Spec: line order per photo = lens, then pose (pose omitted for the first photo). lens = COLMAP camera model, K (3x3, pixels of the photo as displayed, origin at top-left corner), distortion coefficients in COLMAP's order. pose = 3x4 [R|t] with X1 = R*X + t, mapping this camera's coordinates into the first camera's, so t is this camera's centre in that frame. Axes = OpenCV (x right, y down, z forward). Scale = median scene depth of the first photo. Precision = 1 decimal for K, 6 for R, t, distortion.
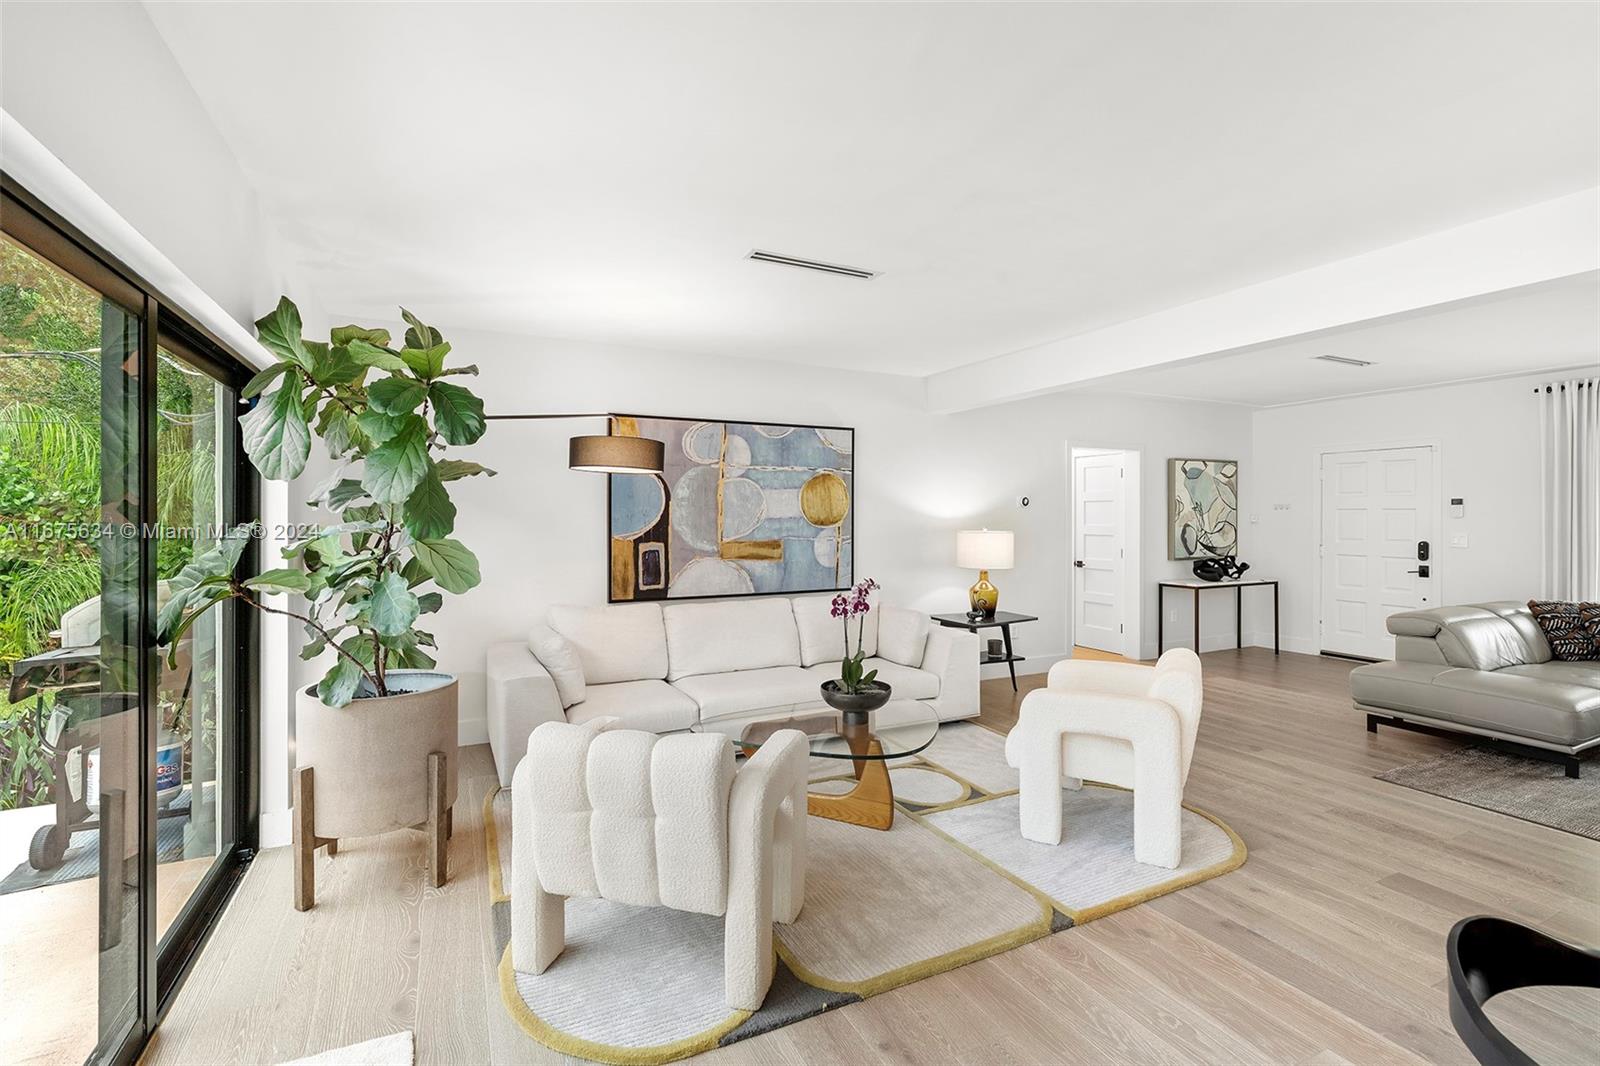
lens RADIAL K [[724.0, 0, 796.6], [0, 724.0, 515.3], [0, 0, 1]] dist [-0.007813, 0.001241]
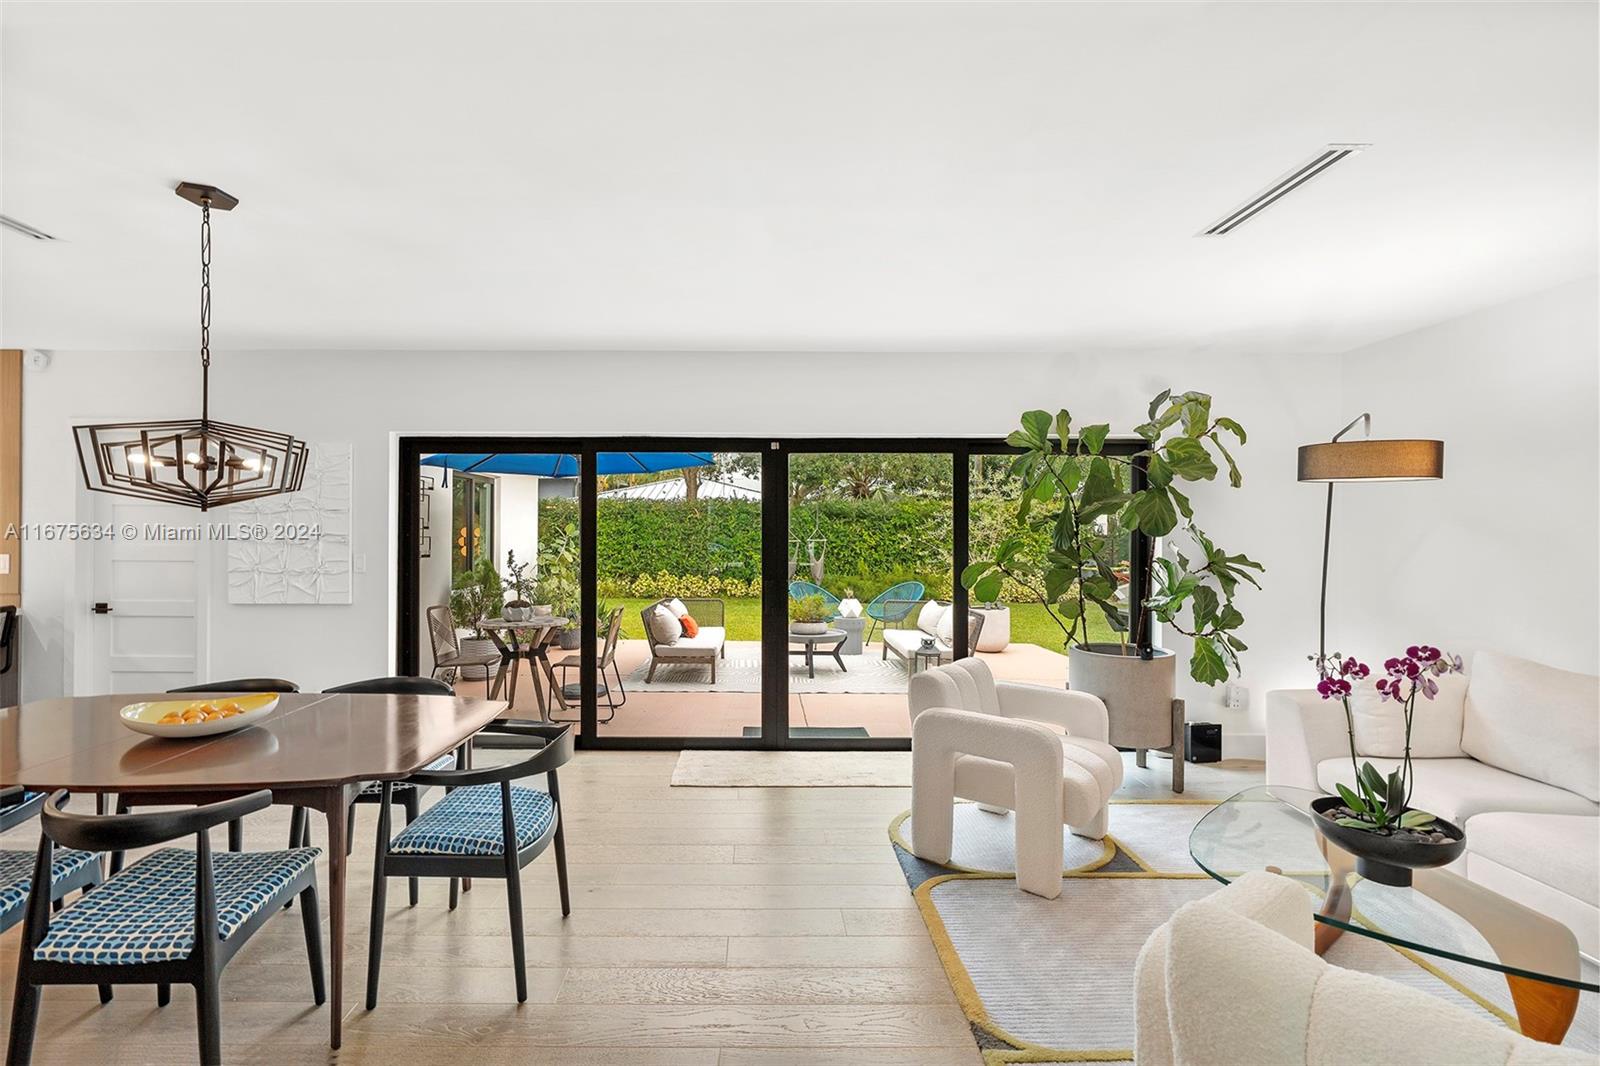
lens RADIAL K [[724.0, 0, 764.6], [0, 724.0, 526.5], [0, 0, 1]] dist [-0.007813, 0.001241]
pose [[-0.431754, -0.007829, -0.901957, 0.582335], [-0.000127, 0.999963, -0.008619, -0.001408], [0.901991, -0.003606, -0.431739, 0.544915]]
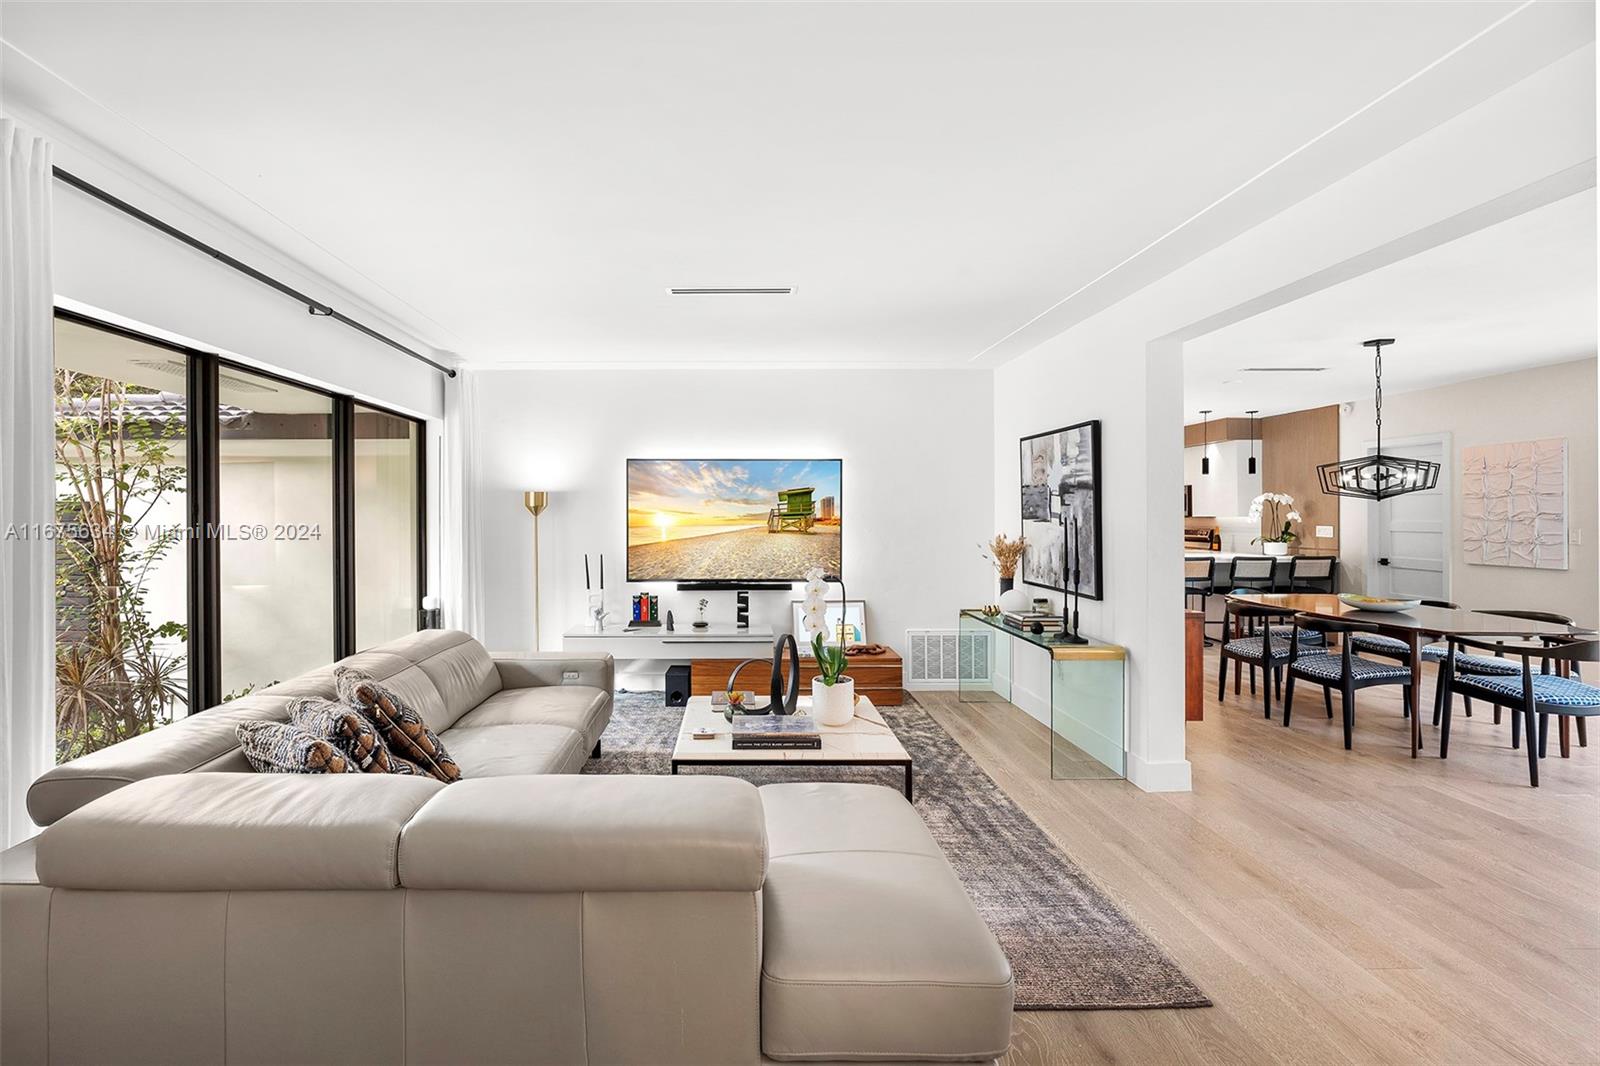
lens RADIAL K [[724.0, 0, 727.4], [0, 724.0, 519.9], [0, 0, 1]] dist [-0.007813, 0.001241]
pose [[-0.901208, 0.001917, 0.433383, 0.679174], [0.003438, 0.999990, 0.002726, 0.003804], [-0.433374, 0.003947, -0.901206, 1.263514]]
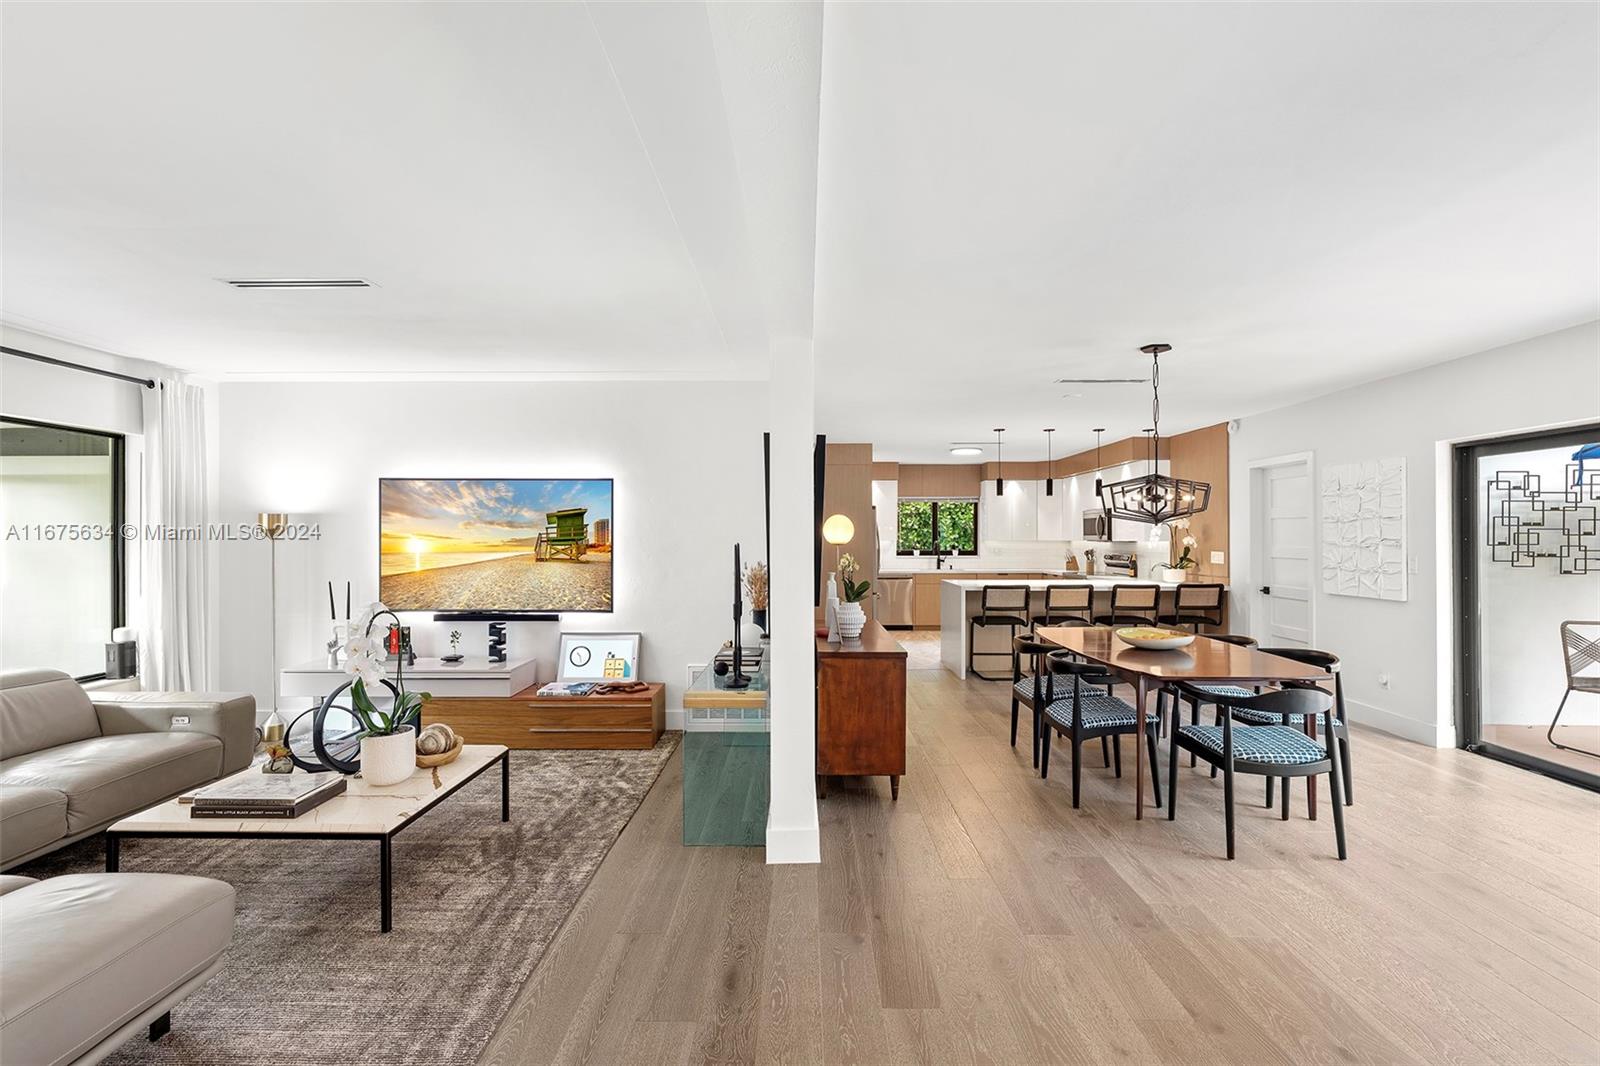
lens RADIAL K [[724.0, 0, 799.5], [0, 724.0, 533.6], [0, 0, 1]] dist [-0.007813, 0.001241]
pose [[-0.899915, 0.004938, 0.436037, 0.306602], [0.001221, 0.999960, -0.008804, 0.001100], [-0.436064, -0.007391, -0.899886, 0.973205]]
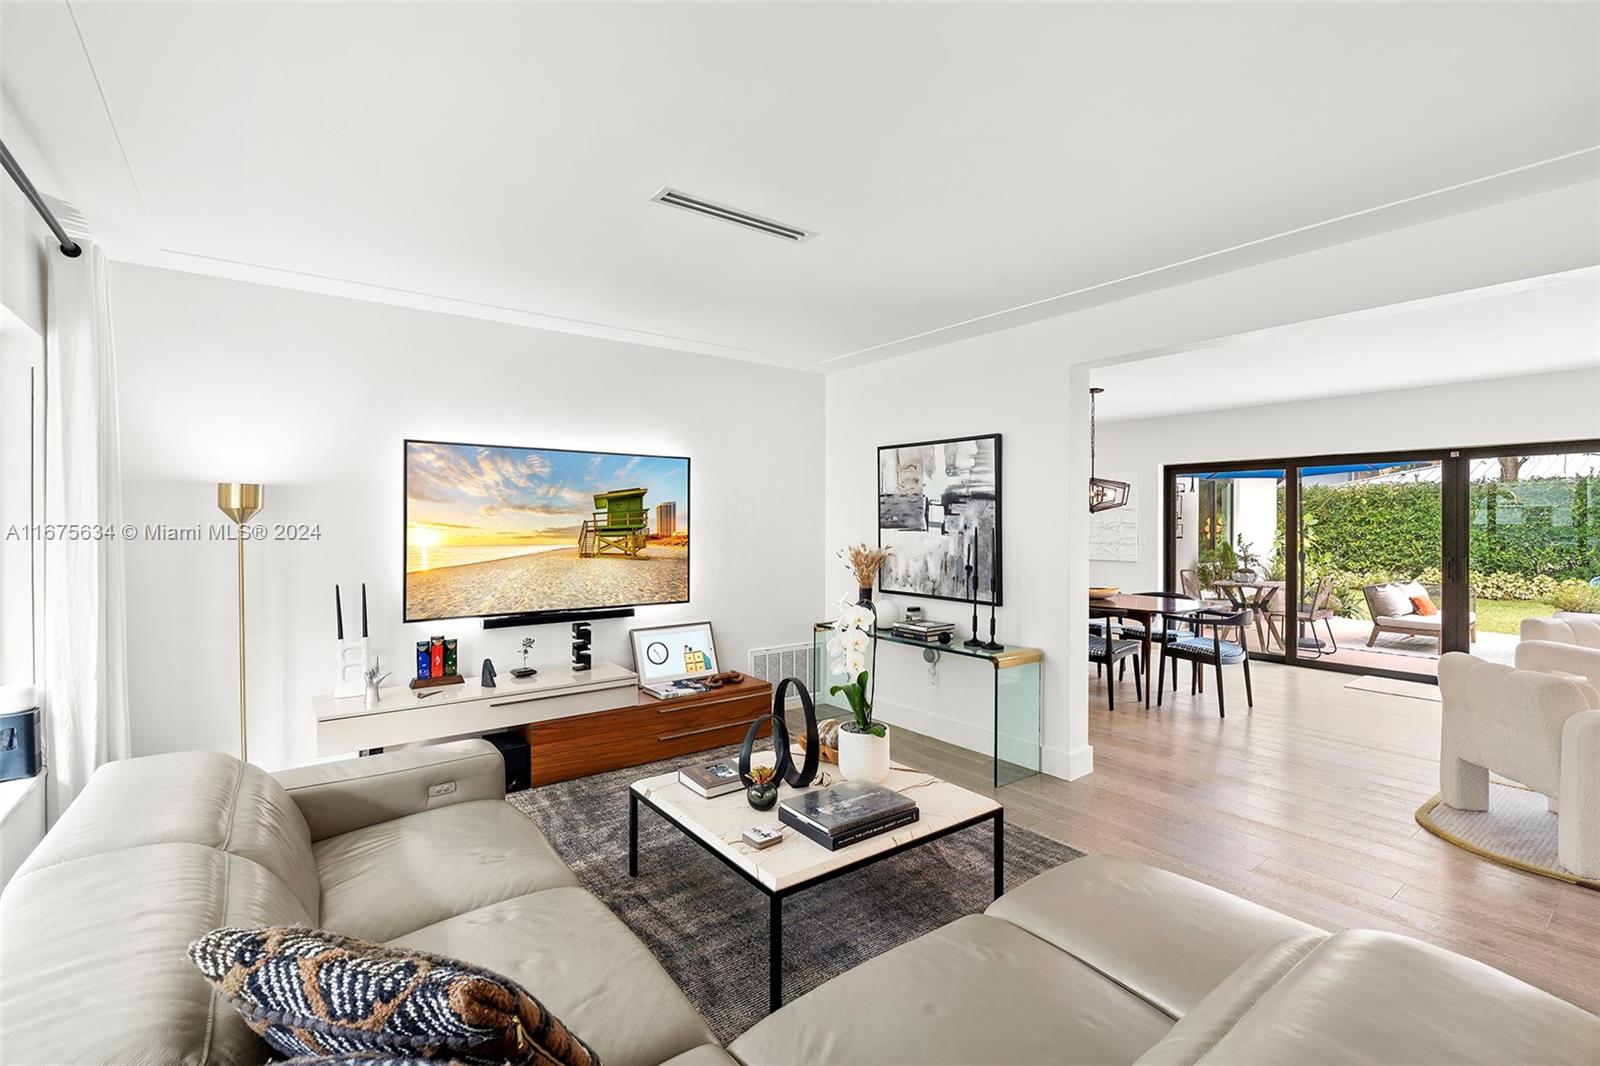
lens RADIAL K [[724.0, 0, 799.9], [0, 724.0, 529.6], [0, 0, 1]] dist [-0.007813, 0.001241]
pose [[-0.979051, 0.004209, -0.203574, 1.070651], [0.002320, 0.999952, 0.009518, -0.000990], [0.203604, 0.008847, -0.979013, 1.131799]]
